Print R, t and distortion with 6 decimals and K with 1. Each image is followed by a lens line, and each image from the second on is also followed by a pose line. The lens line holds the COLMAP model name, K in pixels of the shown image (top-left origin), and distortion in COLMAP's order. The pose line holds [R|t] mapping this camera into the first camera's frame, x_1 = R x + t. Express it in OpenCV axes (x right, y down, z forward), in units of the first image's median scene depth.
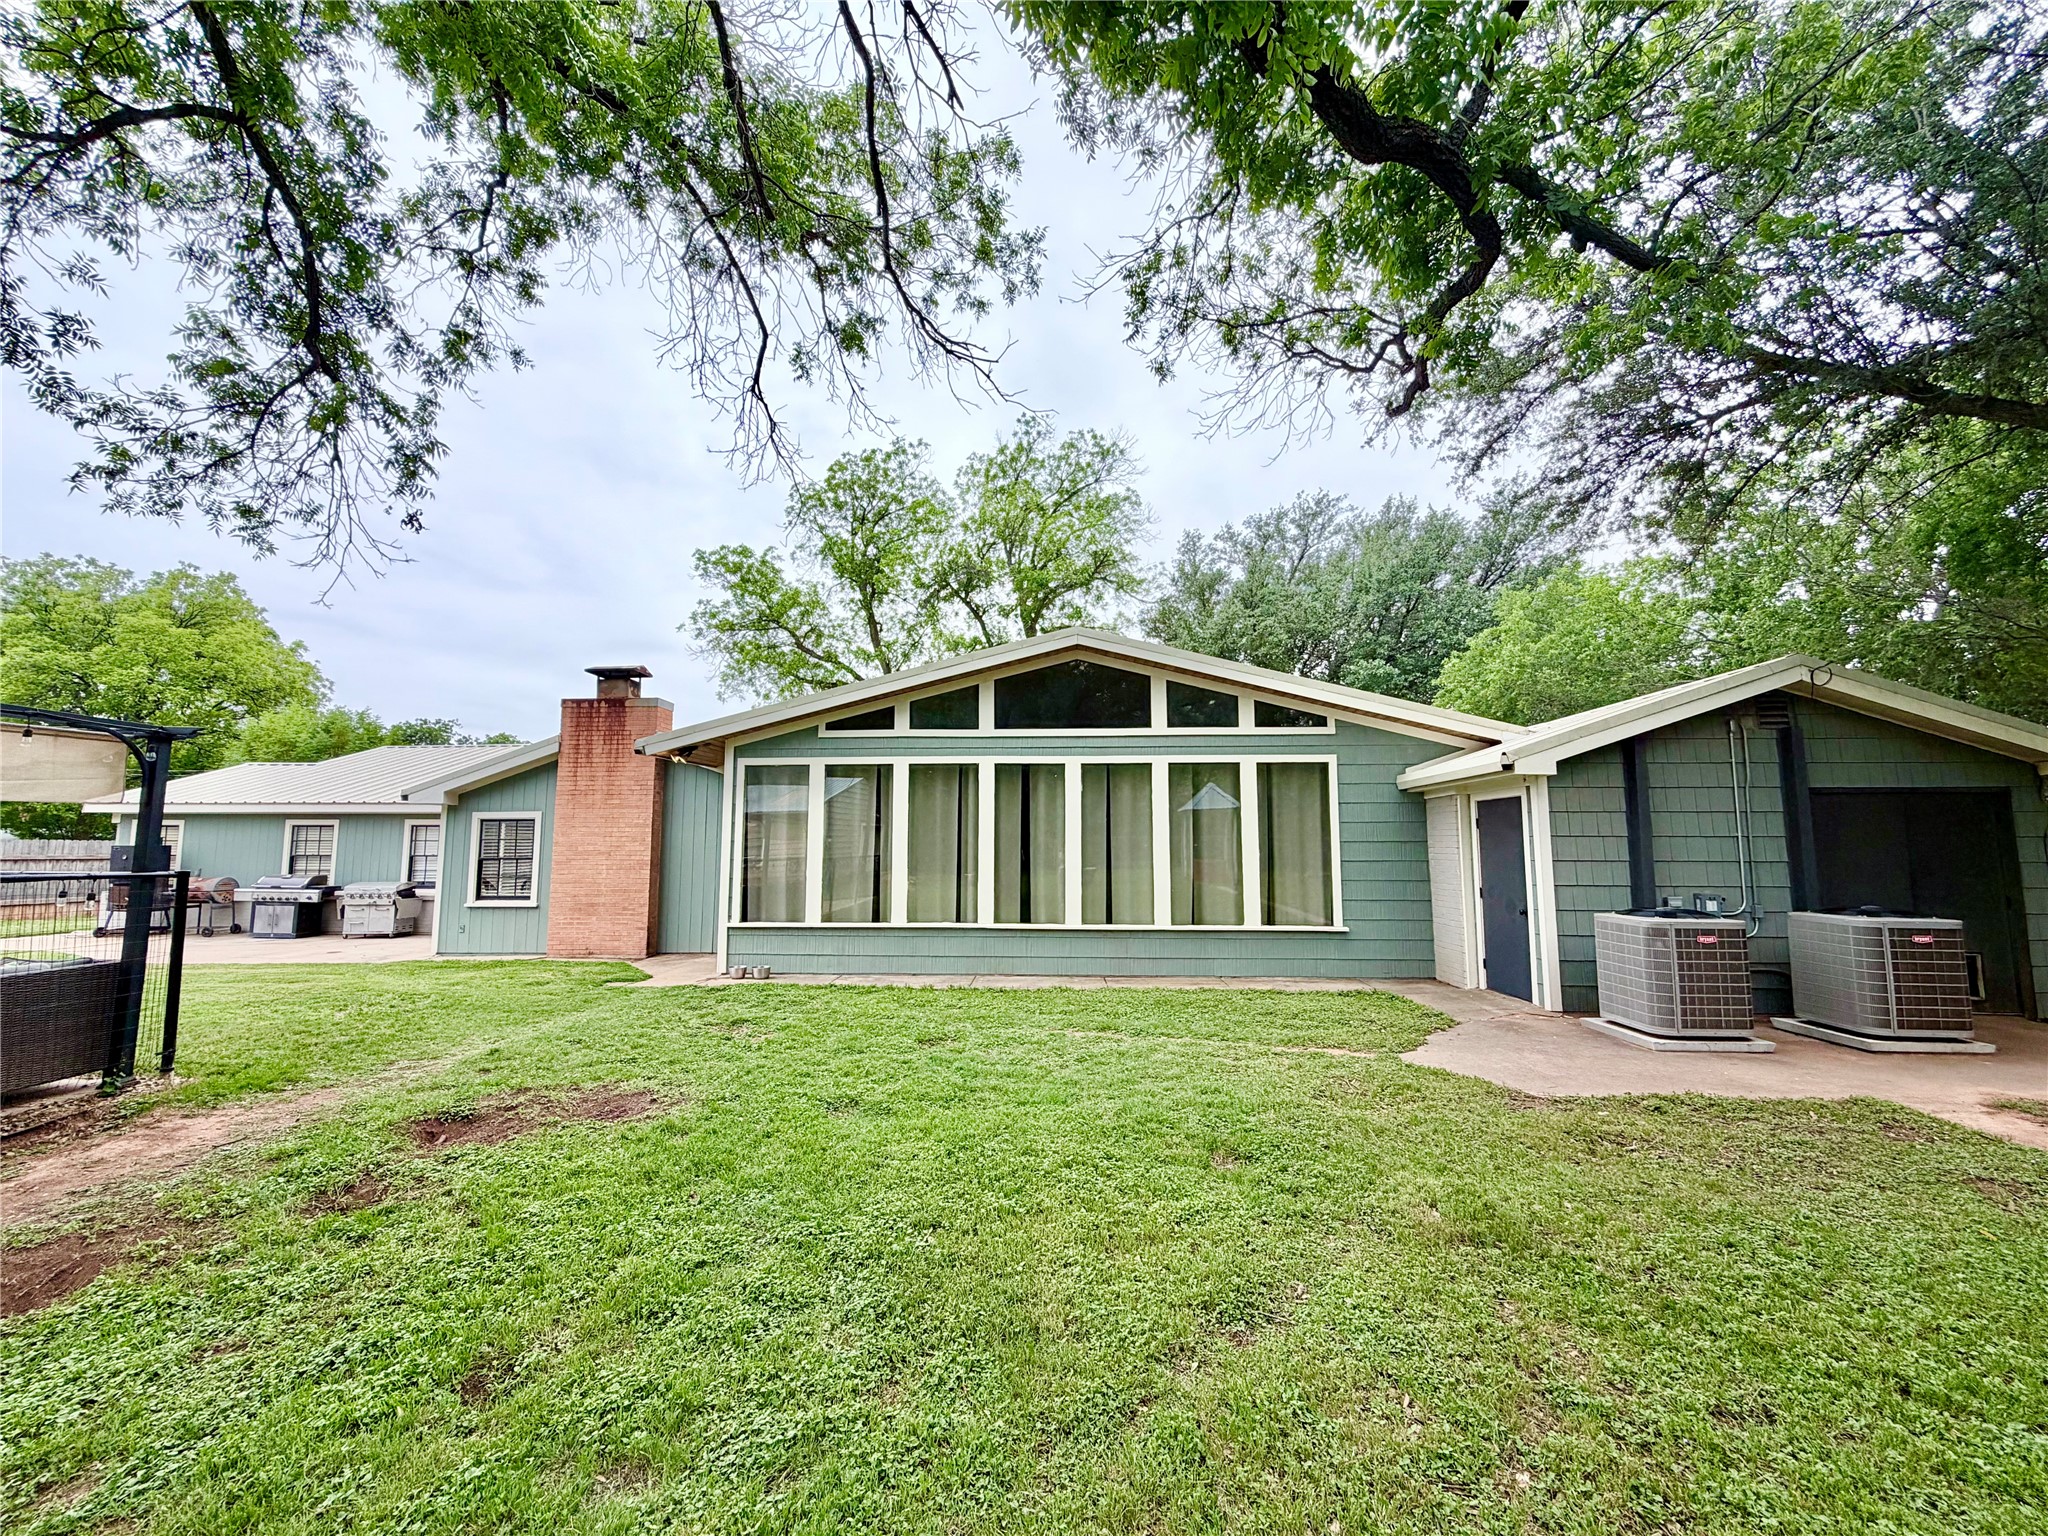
lens RADIAL K [[815.7, 0, 1011.3], [0, 815.7, 778.0], [0, 0, 1]] dist [-0.000701, -0.000276]
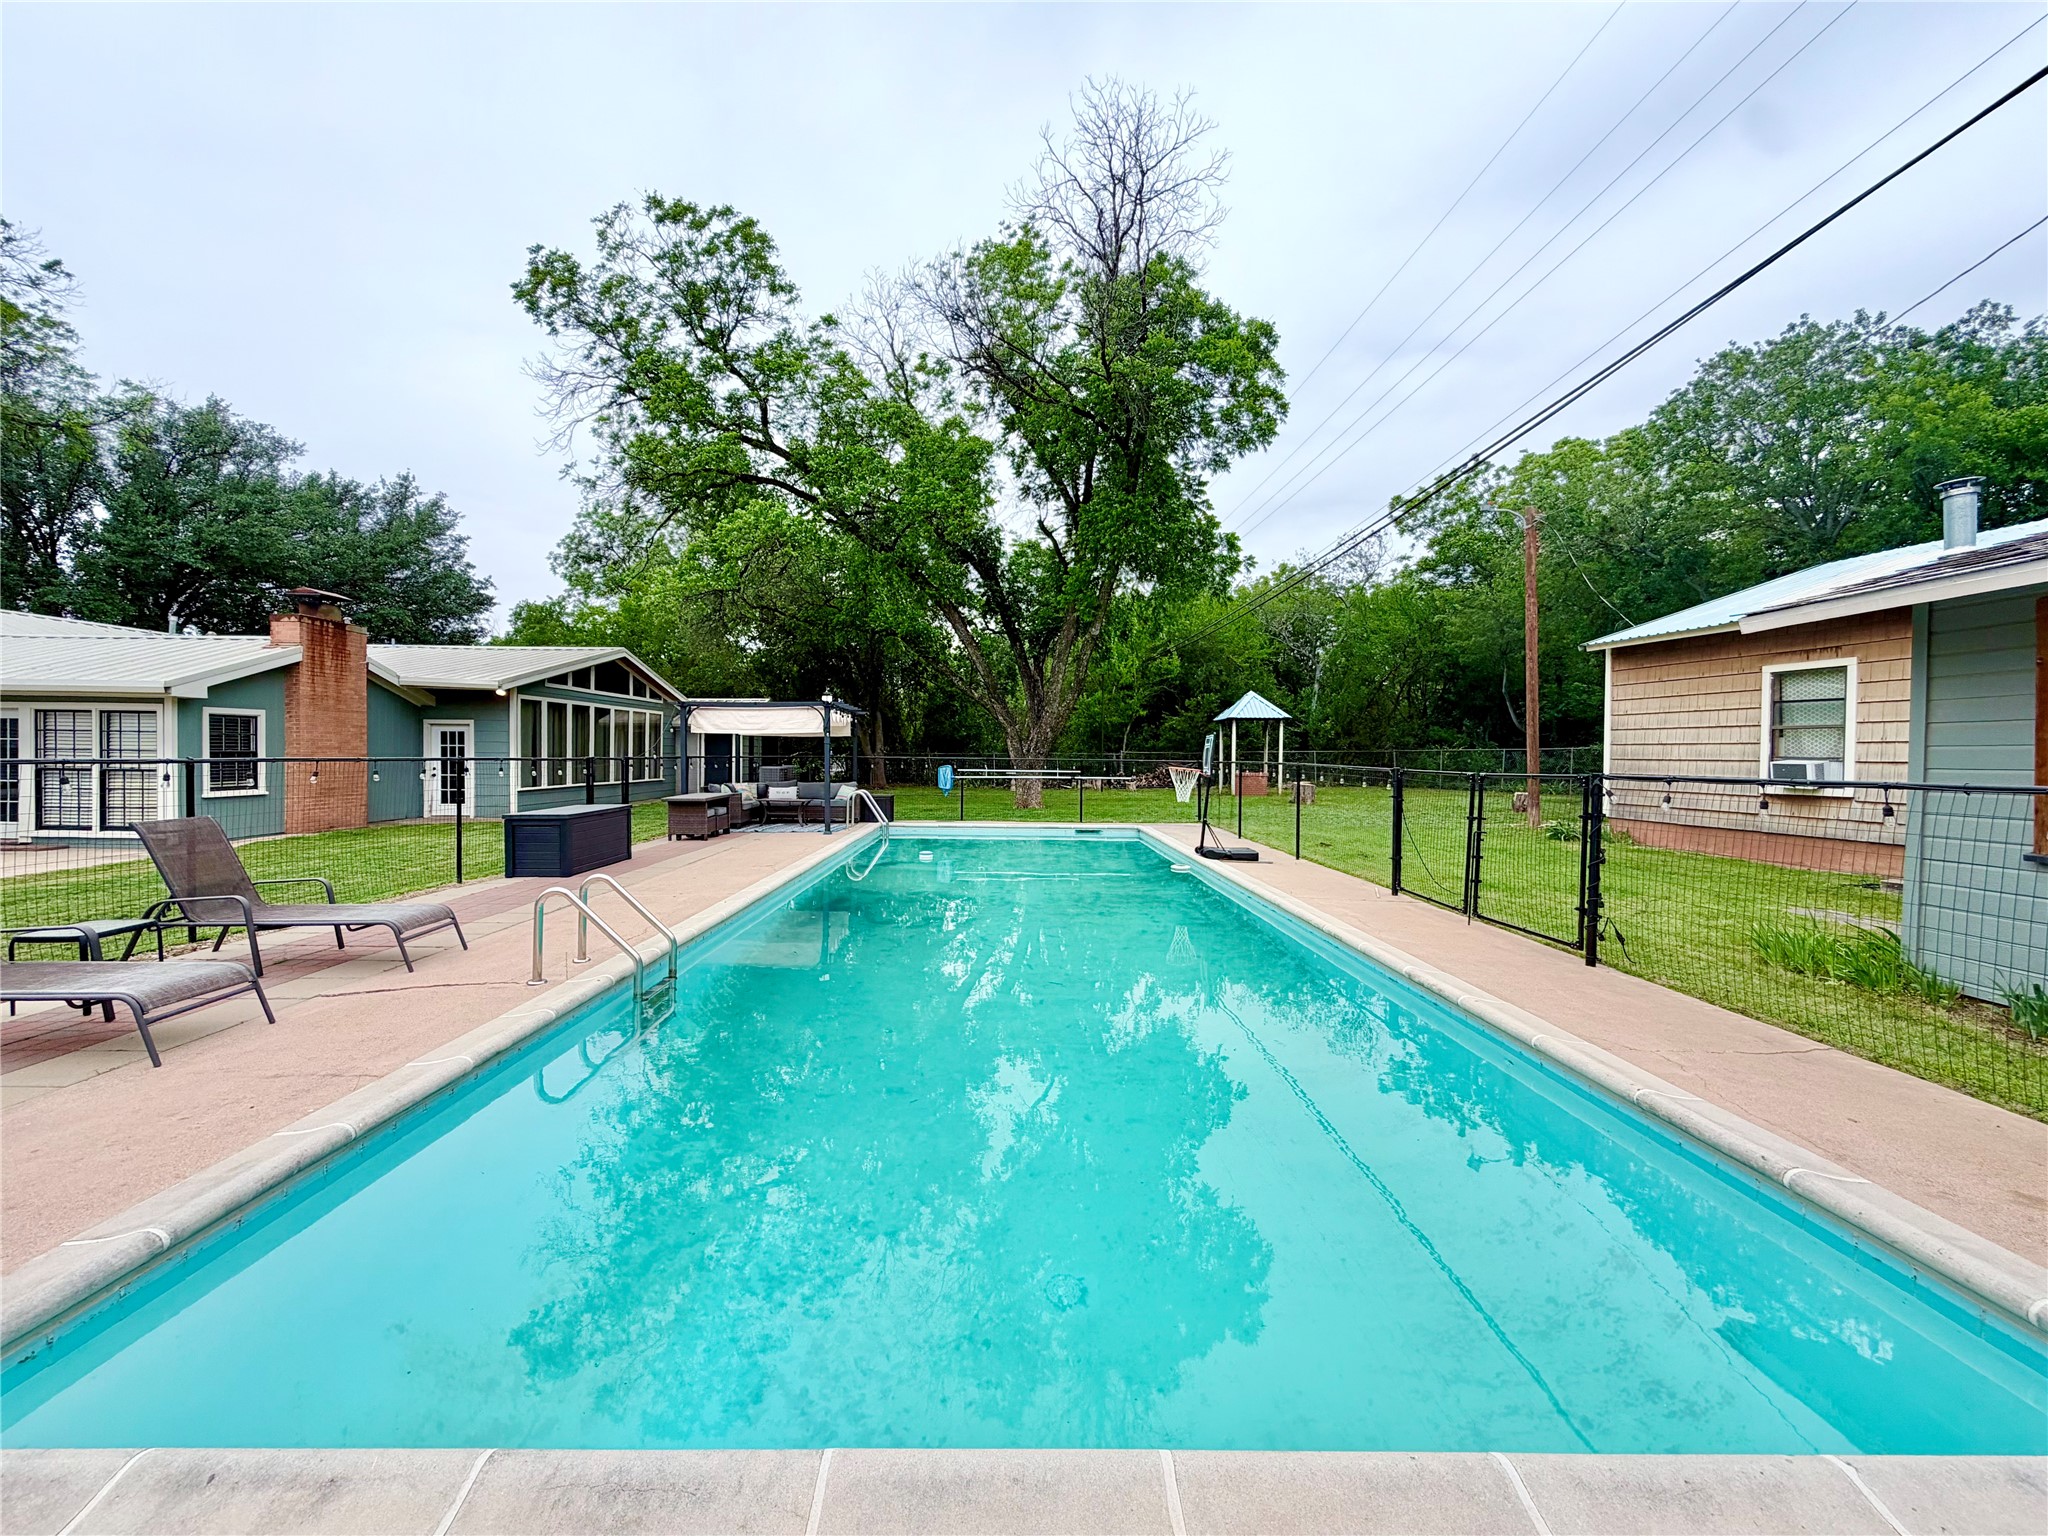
lens RADIAL K [[815.7, 0, 1016.2], [0, 815.7, 763.6], [0, 0, 1]] dist [-0.000701, -0.000276]
pose [[-0.075964, -0.017466, 0.996958, -1.658468], [-0.111241, 0.993753, 0.008934, -0.009183], [-0.990886, -0.110224, -0.077432, 0.065370]]
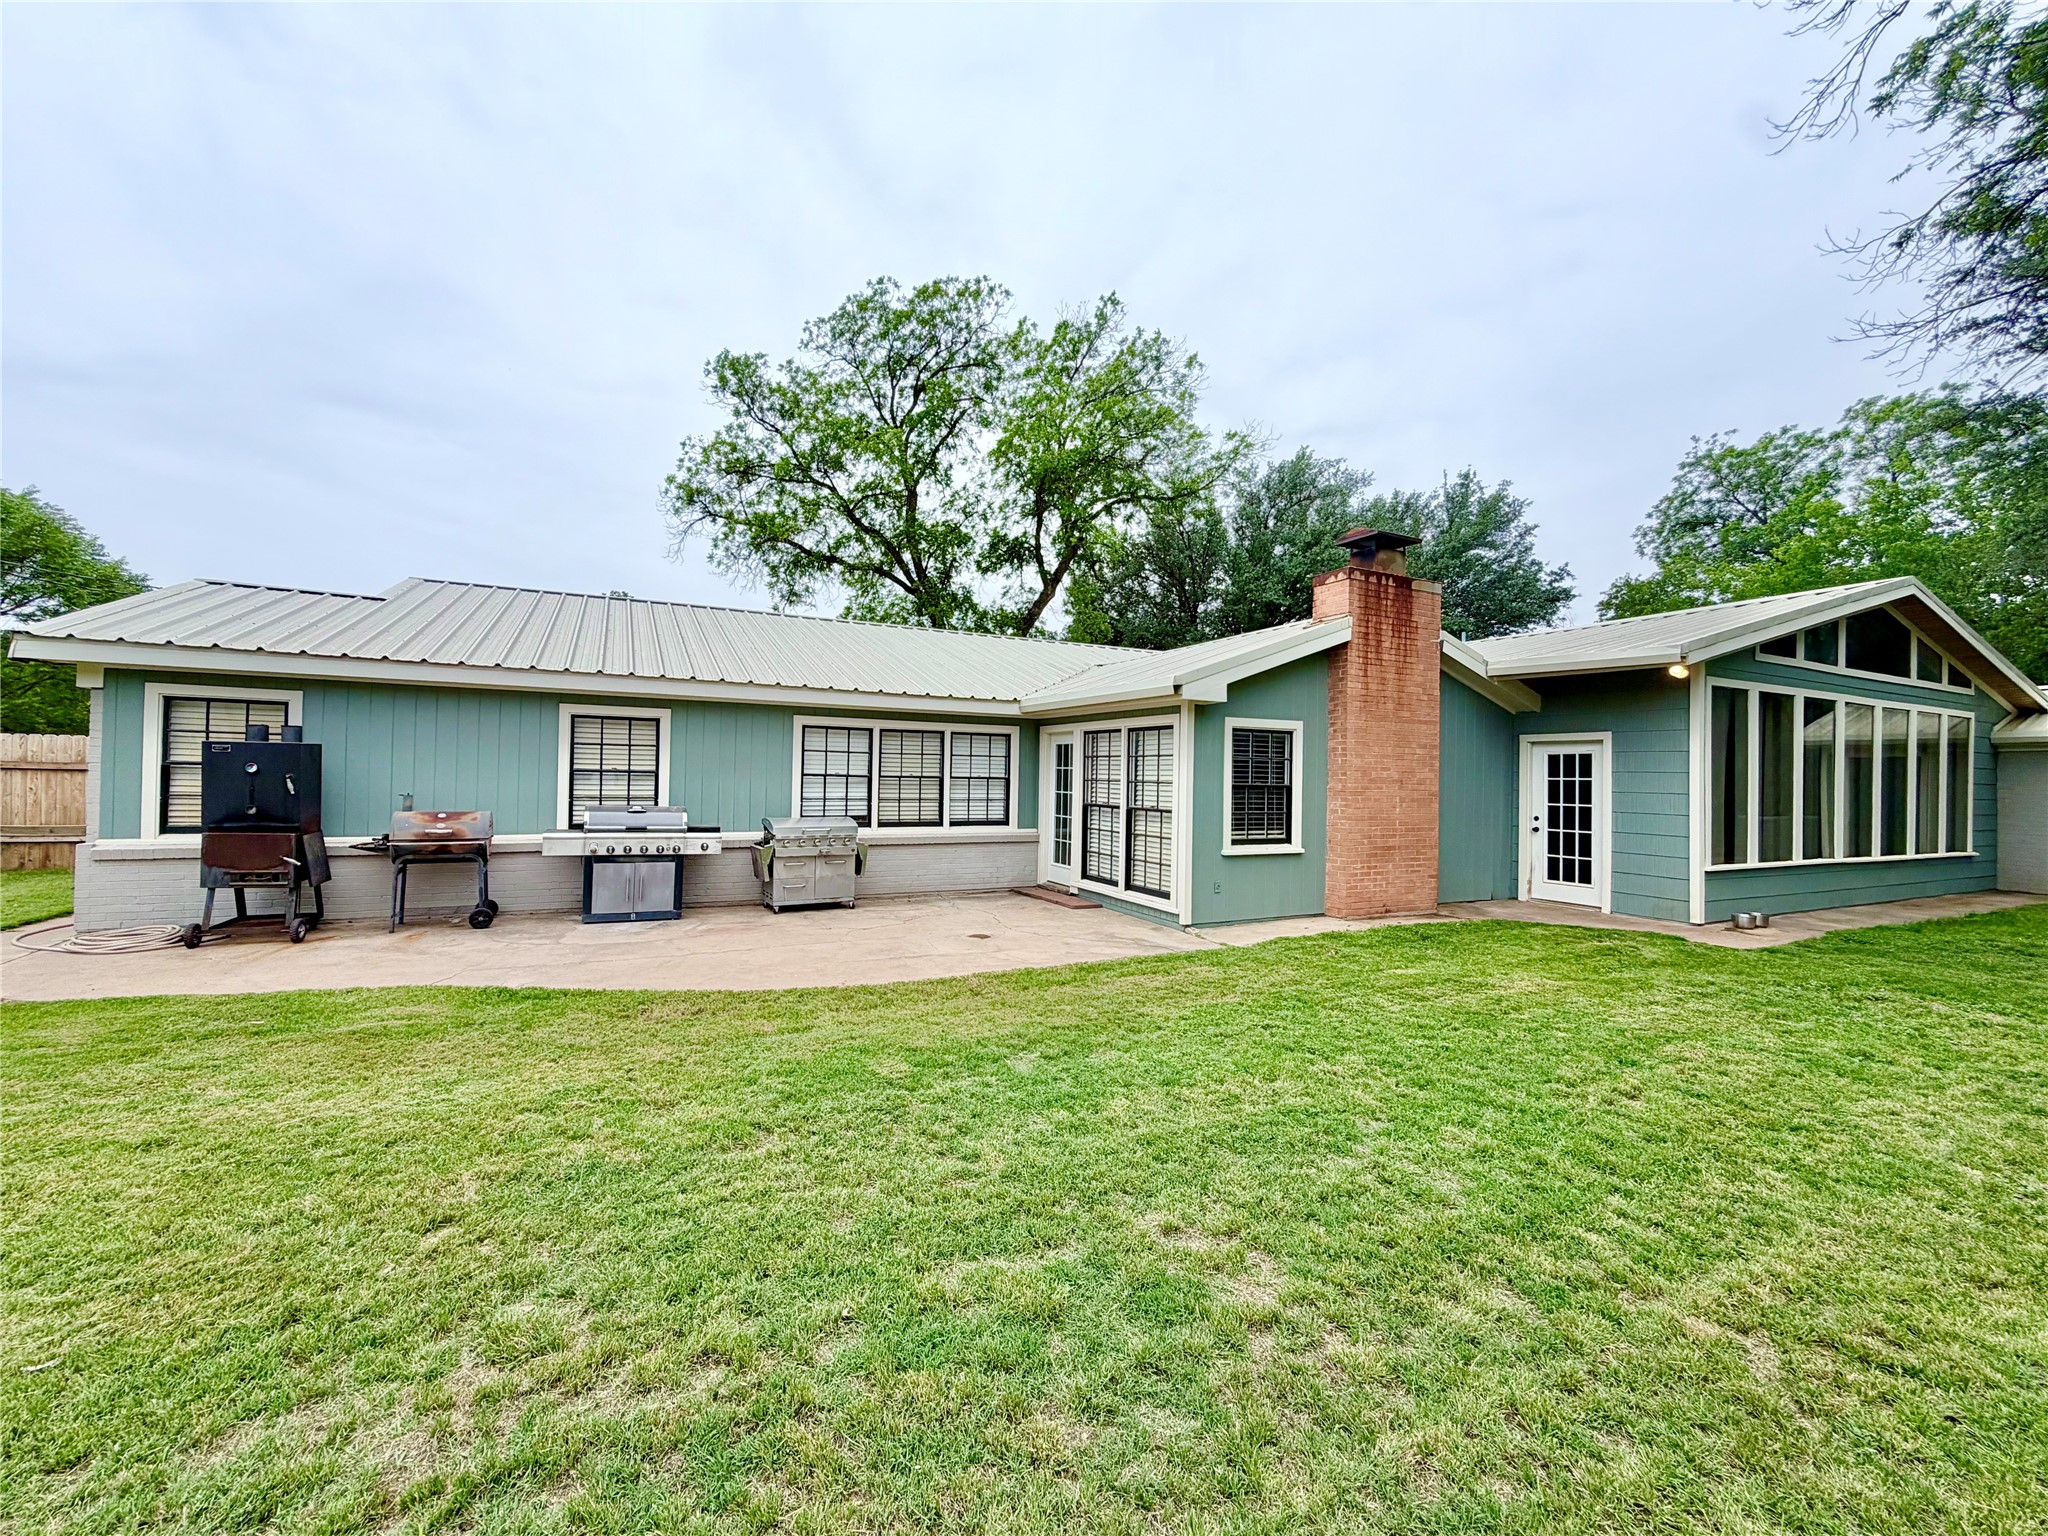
lens RADIAL K [[815.7, 0, 1015.7], [0, 815.7, 766.0], [0, 0, 1]] dist [-0.000701, -0.000276]
pose [[0.869203, 0.018926, 0.494093, -1.079418], [-0.066665, 0.994629, 0.079177, 0.038182], [-0.489941, -0.101760, 0.865796, 0.476528]]
